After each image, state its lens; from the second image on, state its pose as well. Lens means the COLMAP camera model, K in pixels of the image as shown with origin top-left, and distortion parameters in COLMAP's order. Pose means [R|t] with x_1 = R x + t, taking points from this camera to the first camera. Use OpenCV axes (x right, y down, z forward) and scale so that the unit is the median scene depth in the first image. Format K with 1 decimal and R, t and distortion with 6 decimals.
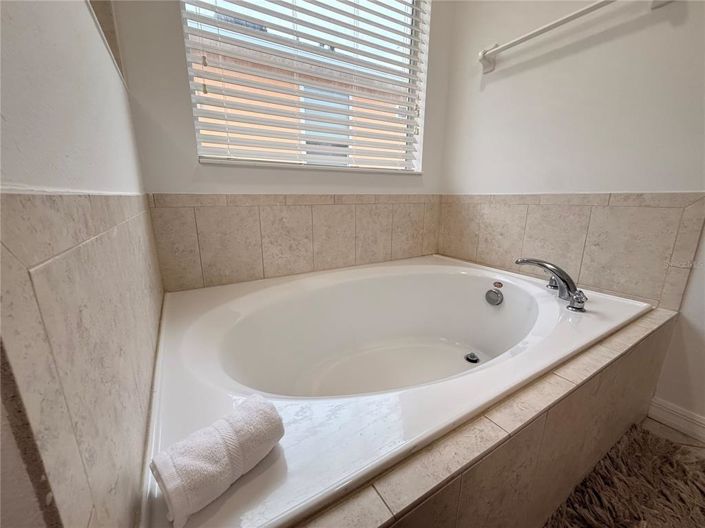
lens RADIAL K [[276.5, 0, 350.8], [0, 276.5, 264.2], [0, 0, 1]] dist [-0.002895, -0.000089]
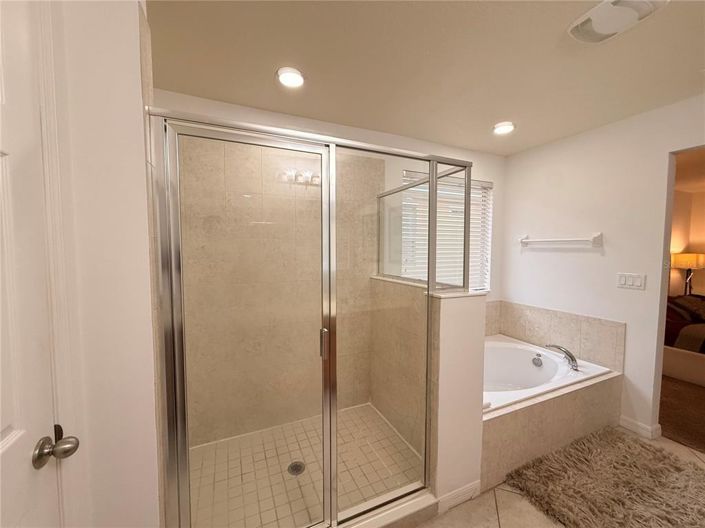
lens RADIAL K [[276.5, 0, 353.8], [0, 276.5, 263.4], [0, 0, 1]] dist [-0.002895, -0.000089]
pose [[0.994468, 0.013555, -0.104161, -0.552317], [-0.033025, 0.981700, -0.187551, -0.151179], [0.099713, 0.189953, 0.976716, -1.123117]]
